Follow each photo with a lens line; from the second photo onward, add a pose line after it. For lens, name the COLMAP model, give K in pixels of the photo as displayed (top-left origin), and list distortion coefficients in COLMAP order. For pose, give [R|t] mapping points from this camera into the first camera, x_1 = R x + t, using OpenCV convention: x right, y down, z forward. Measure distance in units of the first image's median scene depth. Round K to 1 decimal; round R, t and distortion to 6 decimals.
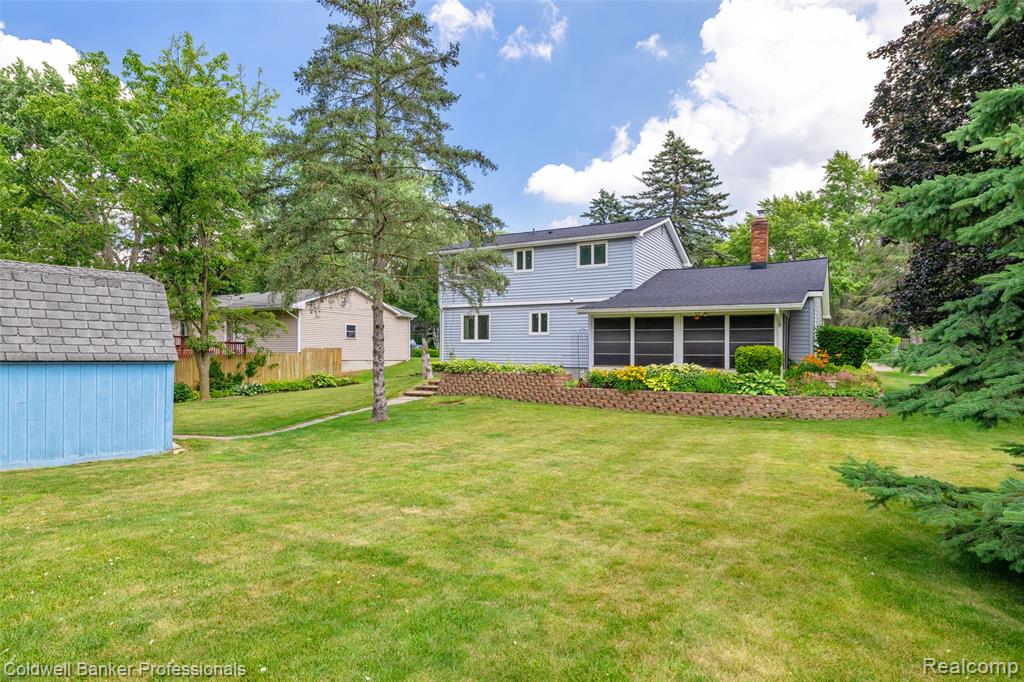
lens RADIAL K [[596.5, 0, 507.9], [0, 596.5, 344.8], [0, 0, 1]] dist [-0.005677, -0.000575]
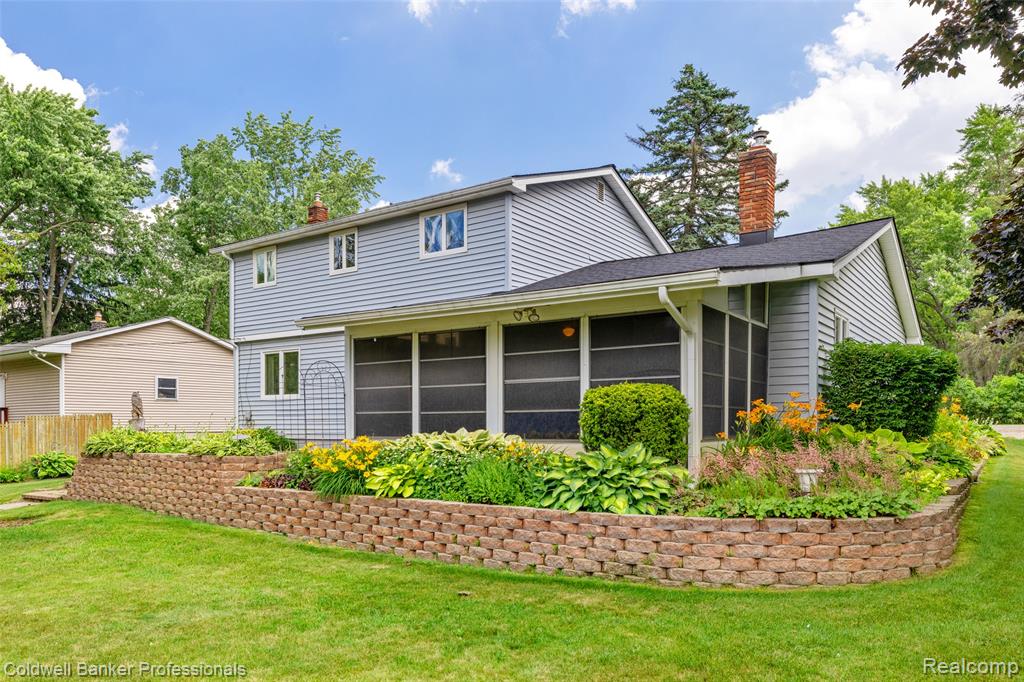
lens RADIAL K [[712.1, 0, 536.9], [0, 712.1, 421.1], [0, 0, 1]] dist [-0.001770, -0.001994]
pose [[0.995706, -0.016176, -0.091149, 0.265563], [0.017529, 0.999747, 0.014069, 0.012275], [0.090898, -0.015606, 0.995738, 0.336556]]
